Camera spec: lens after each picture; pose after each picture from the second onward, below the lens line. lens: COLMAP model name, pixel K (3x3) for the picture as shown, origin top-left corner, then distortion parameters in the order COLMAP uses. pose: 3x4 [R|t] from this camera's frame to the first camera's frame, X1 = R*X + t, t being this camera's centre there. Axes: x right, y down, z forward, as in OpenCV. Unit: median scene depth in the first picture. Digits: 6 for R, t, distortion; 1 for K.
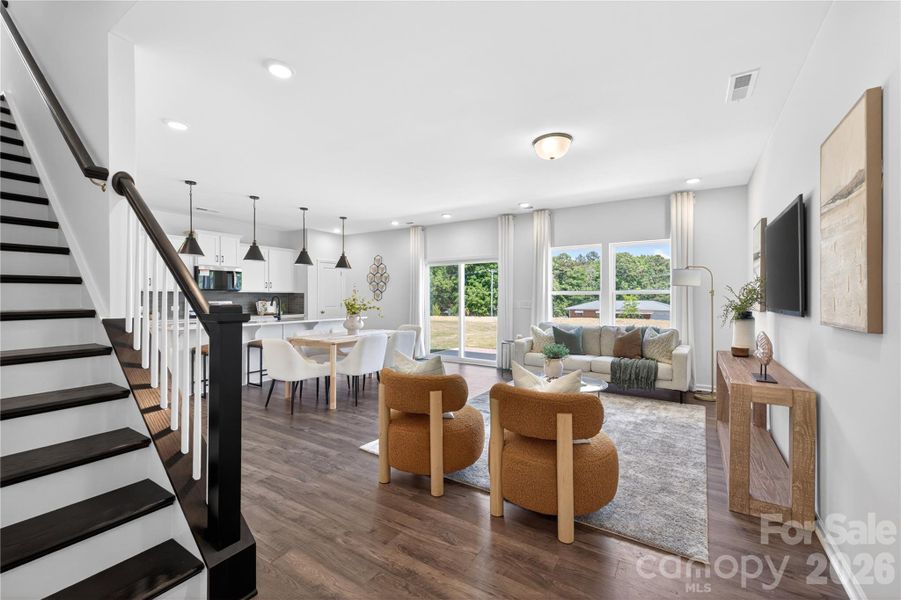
lens RADIAL K [[379.6, 0, 453.4], [0, 379.6, 298.0], [0, 0, 1]] dist [0.002870, 0.000058]
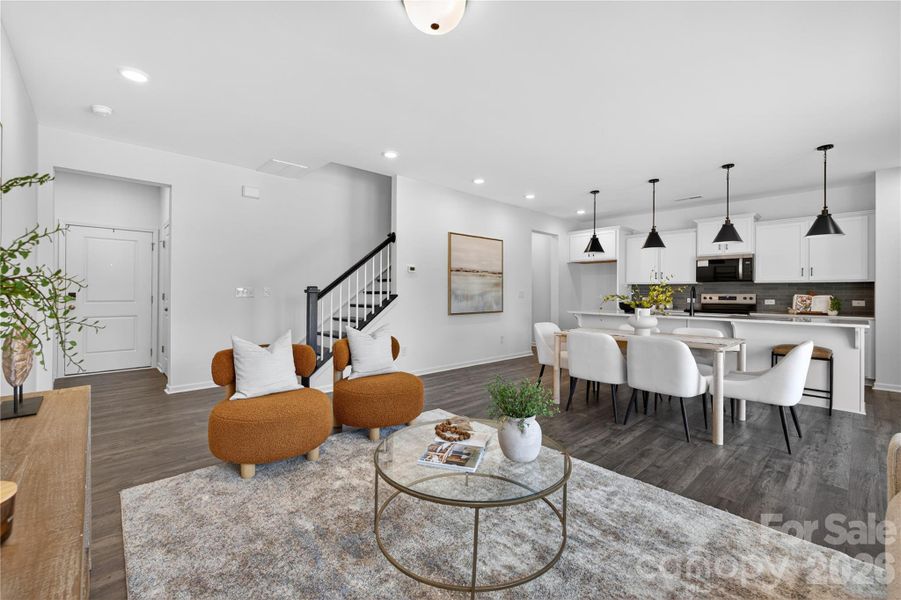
lens RADIAL K [[378.9, 0, 446.6], [0, 378.9, 295.3], [0, 0, 1]] dist [0.000946, -0.000076]
pose [[-0.255943, 0.002415, -0.966689, 0.506311], [-0.008677, 0.999951, 0.004795, 0.016630], [0.966653, 0.009616, -0.255910, 0.745159]]
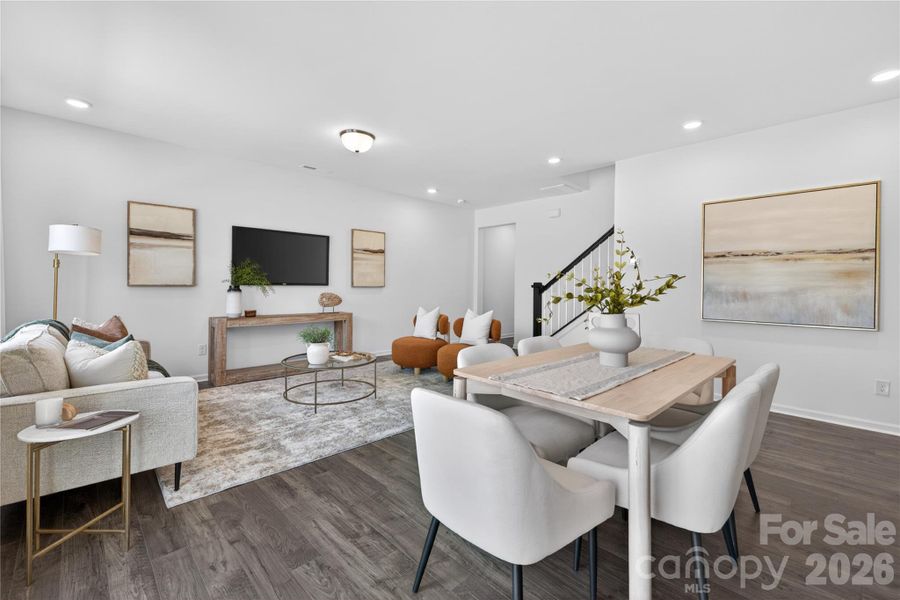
lens RADIAL K [[384.8, 0, 450.4], [0, 384.8, 284.3], [0, 0, 1]] dist [0.000955, -0.000003]
pose [[-0.975136, -0.015594, 0.221058, -0.166224], [-0.016630, 0.999858, -0.002825, 0.016380], [-0.220982, -0.006431, -0.975257, 1.305144]]
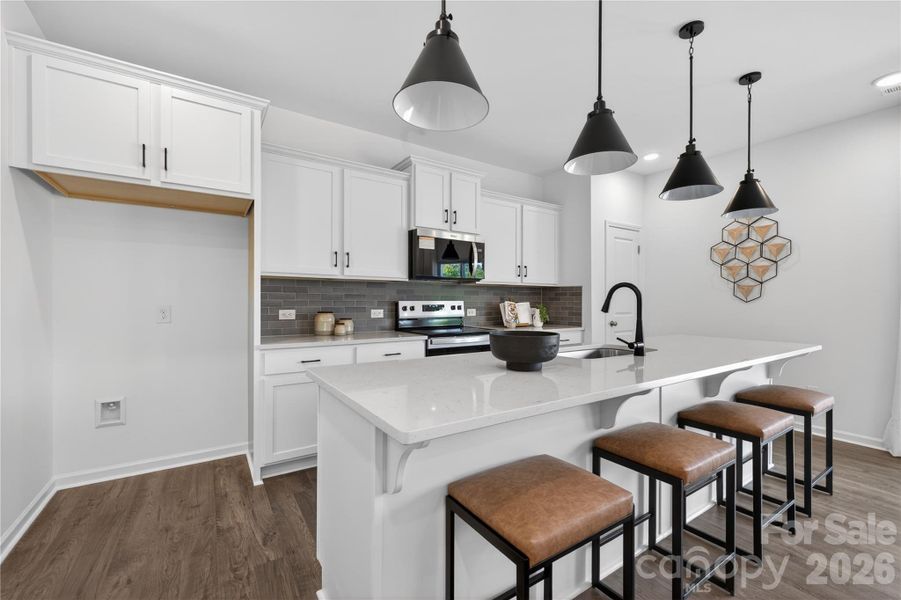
lens RADIAL K [[379.6, 0, 453.4], [0, 379.6, 298.0], [0, 0, 1]] dist [0.002870, 0.000058]
pose [[0.915704, -0.002521, -0.401845, -0.506222], [-0.001625, 0.999949, -0.009977, 0.012290], [0.401850, 0.009789, 0.915653, 0.670047]]
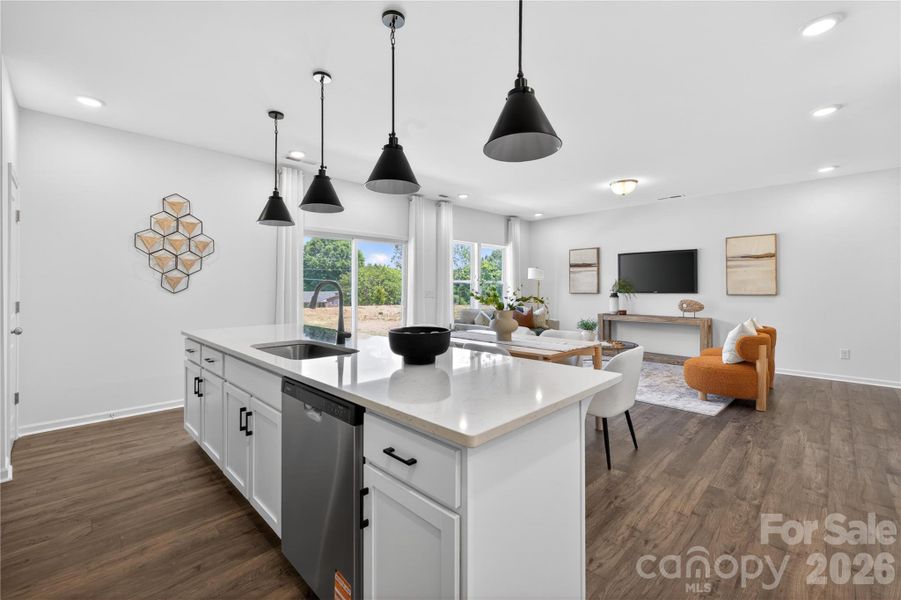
lens RADIAL K [[385.3, 0, 450.9], [0, 385.3, 284.3], [0, 0, 1]] dist [0.000955, -0.000003]
pose [[0.212185, 0.004018, 0.977221, -0.877949], [0.001631, 0.999989, -0.004465, -0.000447], [-0.977228, 0.002541, 0.212177, 0.859548]]
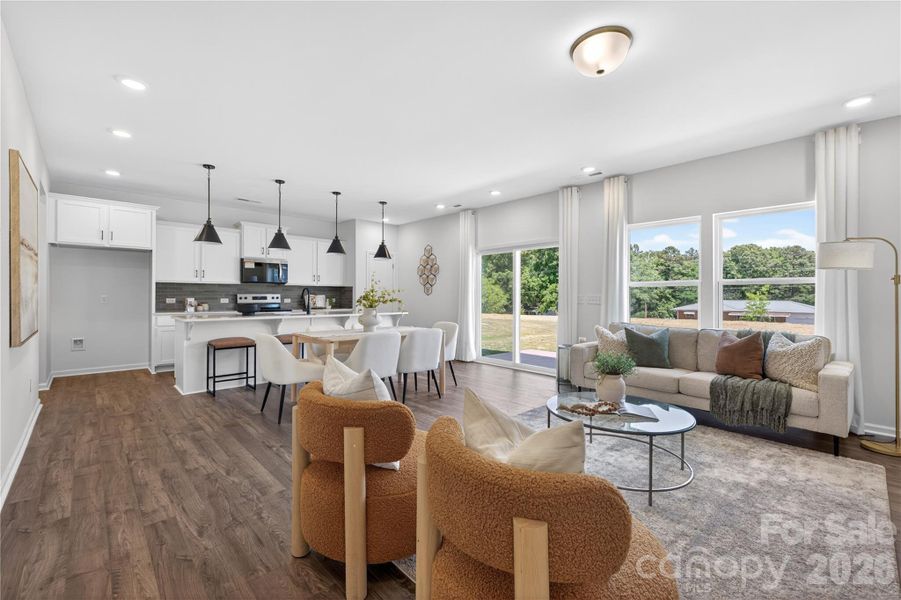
lens RADIAL K [[382.8, 0, 451.1], [0, 382.8, 294.7], [0, 0, 1]] dist [0.002099, 0.000503]
pose [[0.971341, 0.003603, -0.237662, 0.107891], [-0.004811, 0.999978, -0.004502, 0.015171], [0.237641, 0.005516, 0.971337, 0.189207]]
